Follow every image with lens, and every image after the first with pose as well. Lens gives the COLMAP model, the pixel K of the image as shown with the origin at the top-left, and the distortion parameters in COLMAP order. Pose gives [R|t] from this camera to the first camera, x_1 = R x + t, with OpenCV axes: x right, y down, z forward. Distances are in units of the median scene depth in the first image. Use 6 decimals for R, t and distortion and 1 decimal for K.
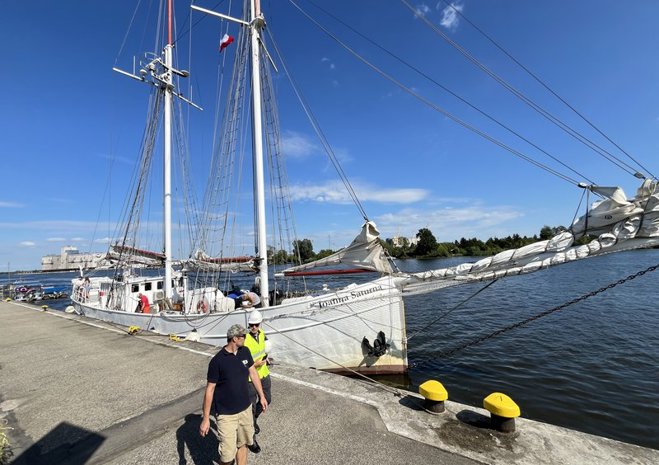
lens RADIAL K [[266.2, 0, 331.2], [0, 266.2, 232.7], [0, 0, 1]] dist [0.000651, -0.000505]
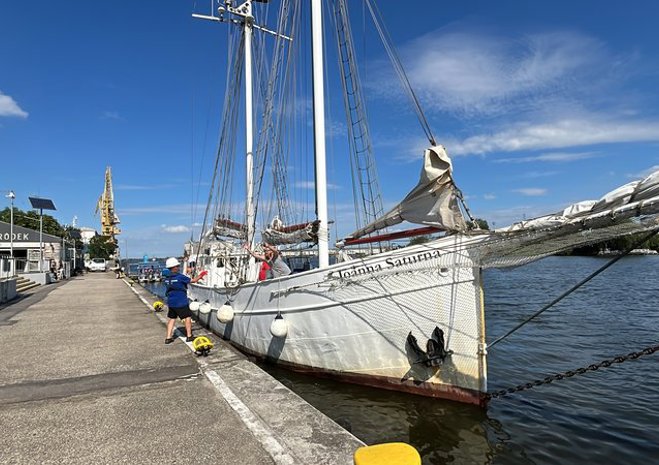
lens RADIAL K [[387.8, 0, 330.2], [0, 387.8, 233.1], [0, 0, 1]] dist [0.003375, -0.006409]
pose [[0.867071, 0.001146, -0.498184, 0.280906], [0.022654, 0.998872, 0.041726, 0.082586], [0.497670, -0.047465, 0.866067, 0.098670]]
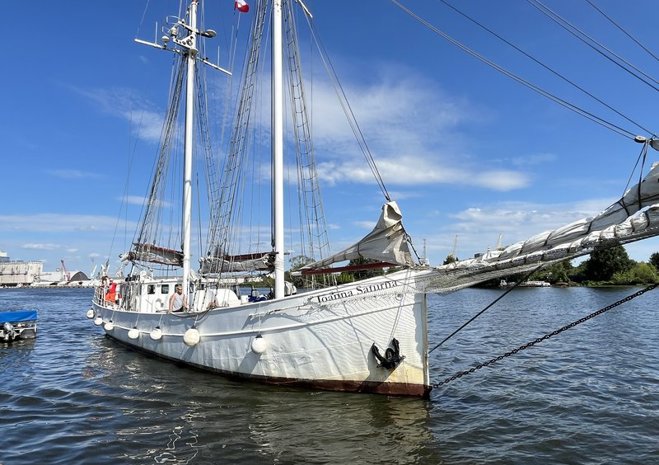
lens RADIAL K [[412.1, 0, 329.5], [0, 412.1, 232.0], [0, 0, 1]] dist [-0.003339, 0.003426]
pose [[0.962098, 0.004702, -0.272664, 0.228816], [-0.010952, 0.999711, -0.021403, 0.056894], [0.272485, 0.023578, 0.961871, -0.160528]]
